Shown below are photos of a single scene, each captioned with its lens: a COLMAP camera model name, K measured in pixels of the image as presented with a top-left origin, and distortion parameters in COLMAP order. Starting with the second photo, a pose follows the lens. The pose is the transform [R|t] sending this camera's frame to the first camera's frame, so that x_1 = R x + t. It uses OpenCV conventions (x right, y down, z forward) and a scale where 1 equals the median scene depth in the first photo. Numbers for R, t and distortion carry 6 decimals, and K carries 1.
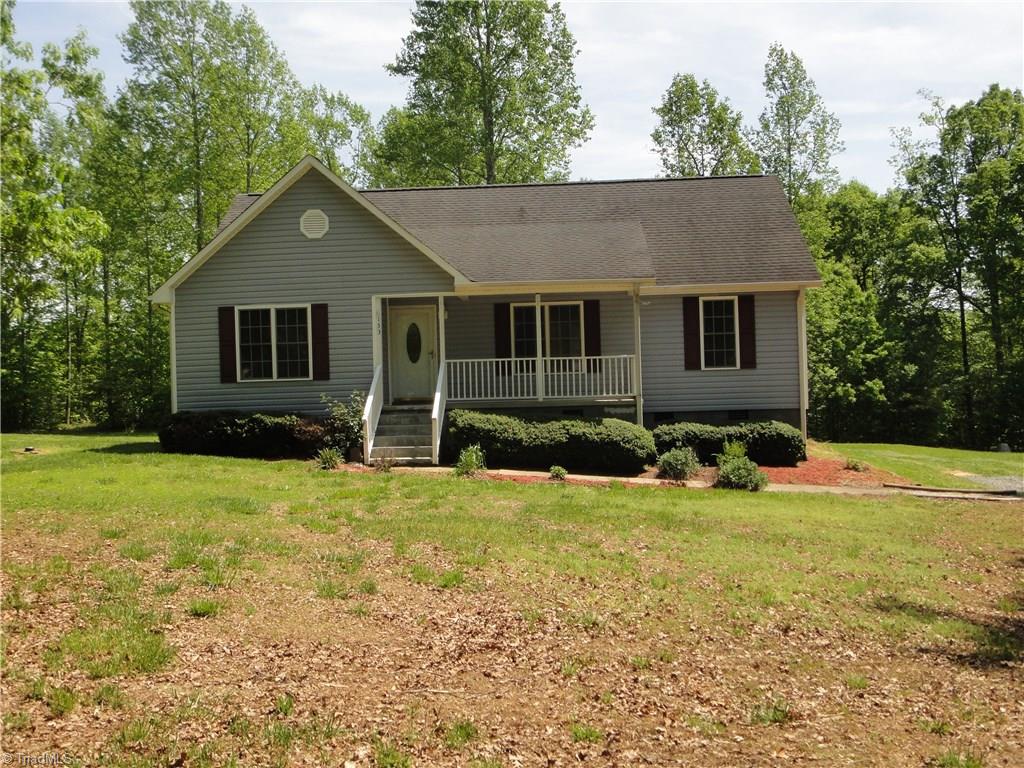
lens RADIAL K [[1104.6, 0, 511.5], [0, 1104.6, 384.1], [0, 0, 1]] dist [-0.003725, -0.022031]
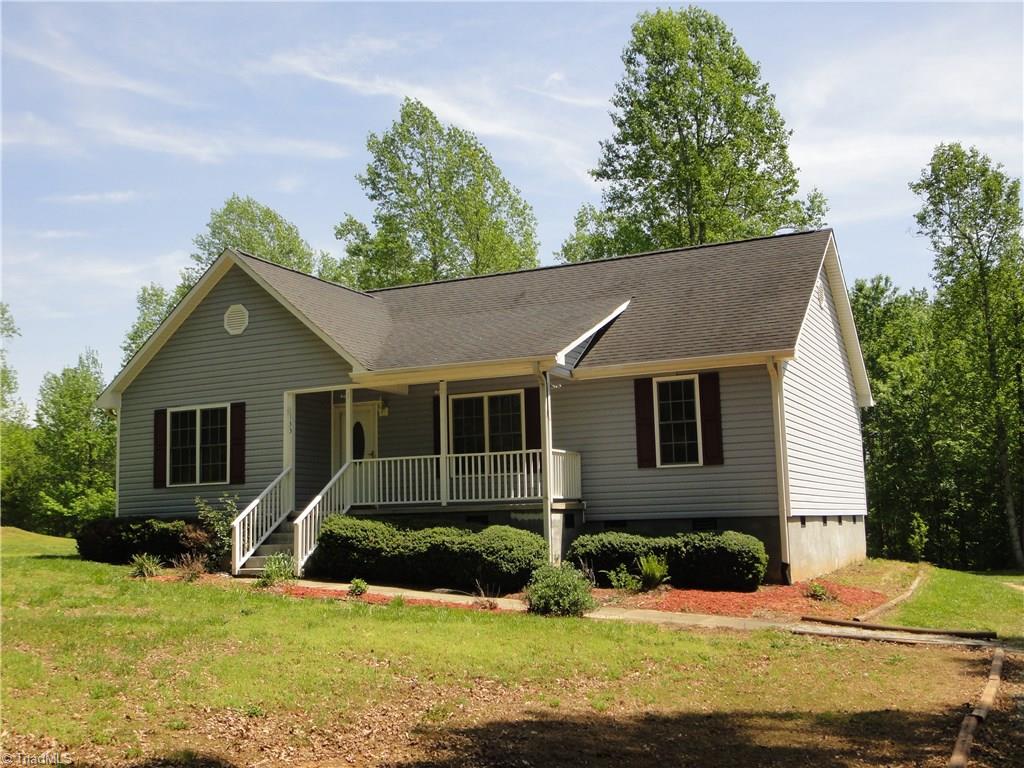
lens RADIAL K [[1104.6, 0, 511.5], [0, 1104.6, 384.1], [0, 0, 1]] dist [-0.003725, -0.022031]
pose [[0.923875, -0.044774, -0.380067, 0.399853], [0.000502, 0.993273, -0.115792, 0.020679], [0.382695, 0.106787, 0.917682, 0.222389]]
